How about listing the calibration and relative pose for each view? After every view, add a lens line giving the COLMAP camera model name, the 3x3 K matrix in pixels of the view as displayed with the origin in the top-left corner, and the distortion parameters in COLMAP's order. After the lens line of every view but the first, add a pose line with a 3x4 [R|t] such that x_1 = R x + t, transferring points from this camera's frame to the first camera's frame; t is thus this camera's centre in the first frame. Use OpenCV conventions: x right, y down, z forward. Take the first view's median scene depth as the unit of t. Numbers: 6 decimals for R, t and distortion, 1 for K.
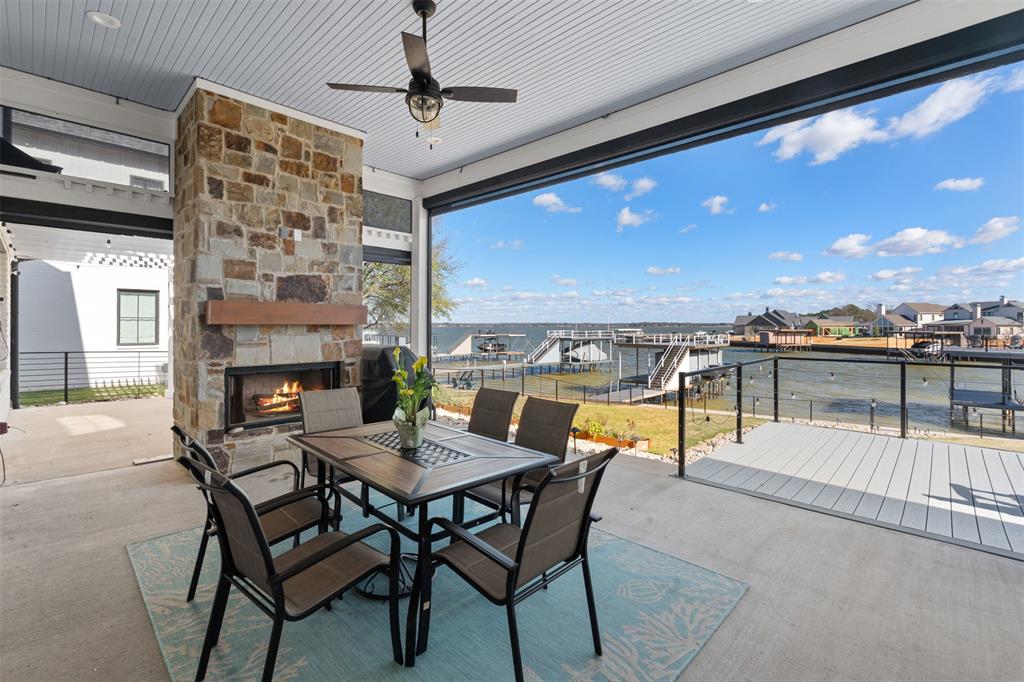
lens RADIAL K [[455.4, 0, 512.4], [0, 455.4, 325.5], [0, 0, 1]] dist [-0.003300, -0.000282]
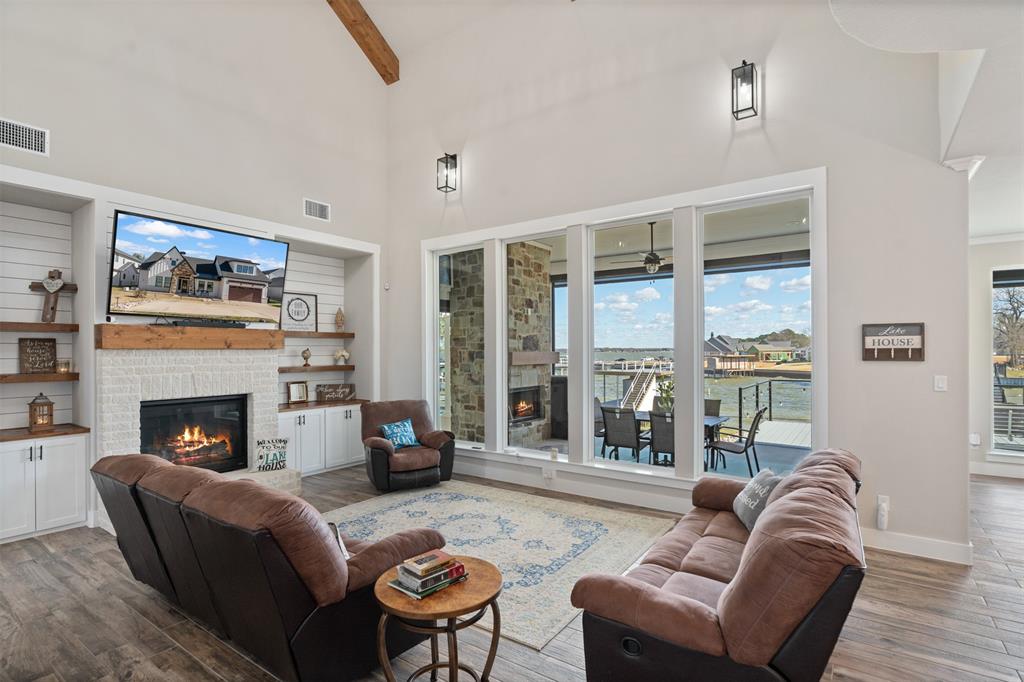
lens RADIAL K [[499.2, 0, 514.9], [0, 499.2, 351.9], [0, 0, 1]] dist [-0.004405, -0.000426]
pose [[0.990052, -0.007295, 0.140510, -0.772036], [0.007362, 0.999973, 0.000043, -0.046774], [-0.140506, 0.000992, 0.990079, -0.834595]]
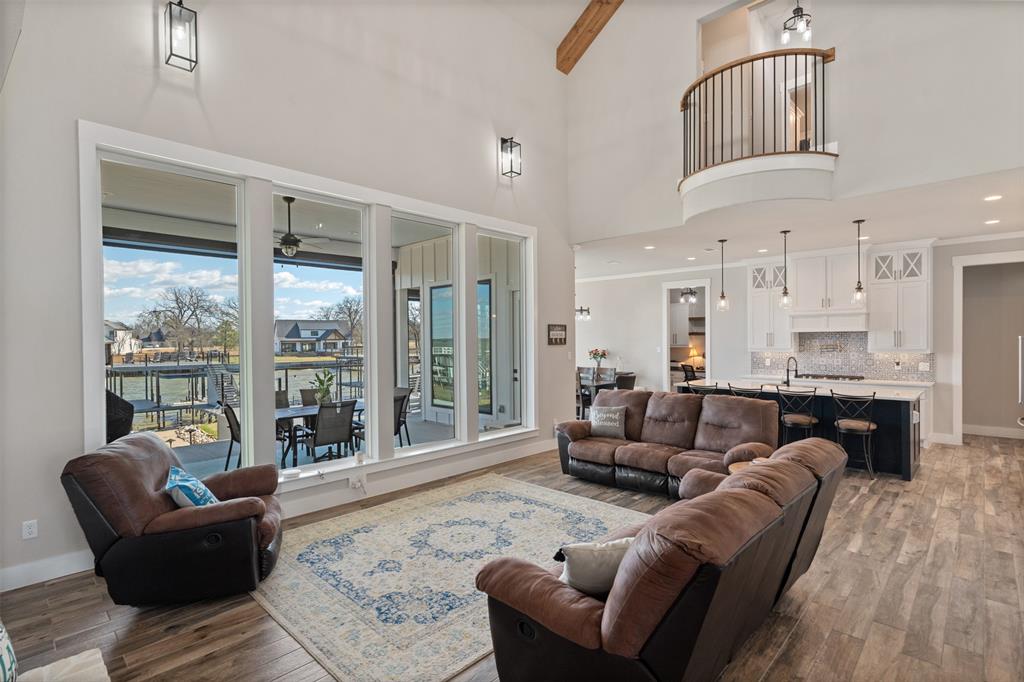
lens RADIAL K [[494.8, 0, 512.0], [0, 494.8, 341.0], [0, 0, 1]] dist [-0.004211, -0.000506]
pose [[0.014976, -0.006406, 0.999867, -1.539644], [0.009085, 0.999939, 0.006270, -0.049382], [-0.999847, 0.008990, 0.015034, -0.002178]]
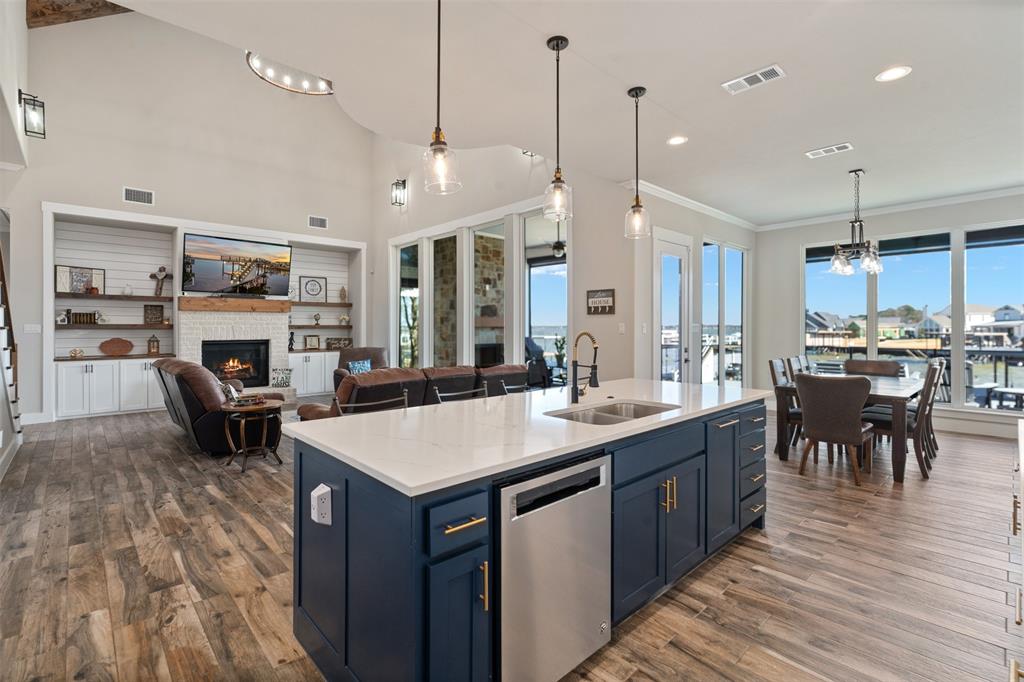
lens RADIAL K [[466.6, 0, 510.9], [0, 466.6, 328.0], [0, 0, 1]] dist [-0.004581, -0.000656]
pose [[0.997627, -0.003297, -0.068768, -0.189630], [0.003249, 0.999994, -0.000813, 0.006651], [0.068771, 0.000588, 0.997632, -1.289593]]
